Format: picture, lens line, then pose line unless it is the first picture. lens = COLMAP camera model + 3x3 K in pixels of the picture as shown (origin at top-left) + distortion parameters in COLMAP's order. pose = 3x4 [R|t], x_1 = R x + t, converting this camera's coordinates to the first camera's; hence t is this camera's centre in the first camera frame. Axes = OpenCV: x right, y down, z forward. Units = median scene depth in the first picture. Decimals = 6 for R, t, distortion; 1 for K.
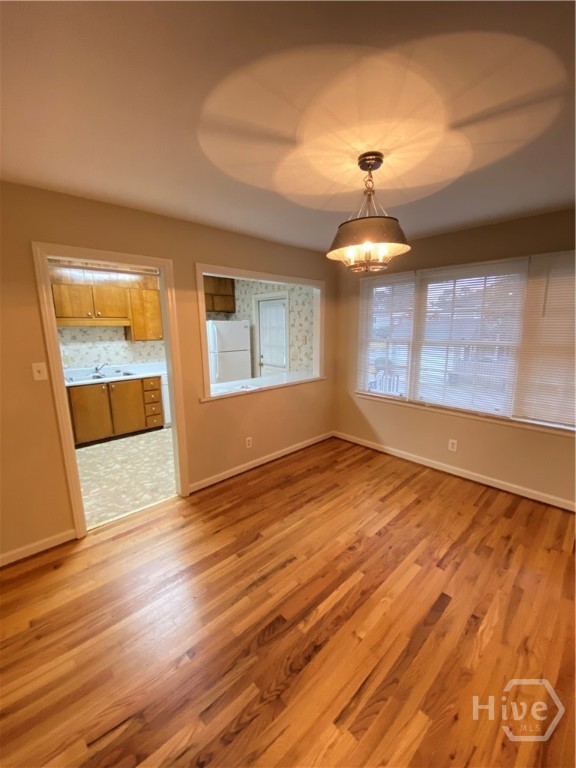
lens RADIAL K [[310.1, 0, 297.7], [0, 310.1, 385.5], [0, 0, 1]] dist [0.001166, -0.011872]
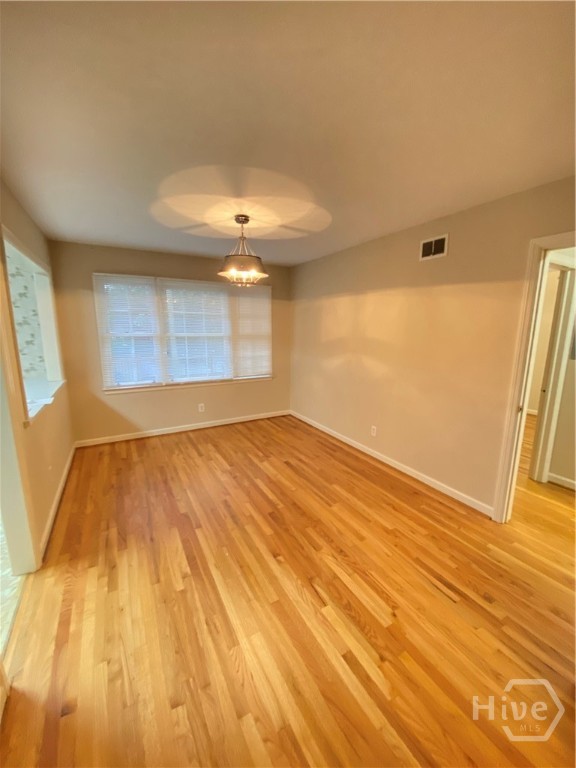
lens RADIAL K [[310.0, 0, 288.8], [0, 310.0, 383.2], [0, 0, 1]] dist [0.011274, -0.016501]
pose [[0.245540, -0.163131, 0.955562, -0.593225], [0.186920, 0.975207, 0.118455, -0.007308], [-0.951195, 0.149528, 0.269945, 0.183744]]
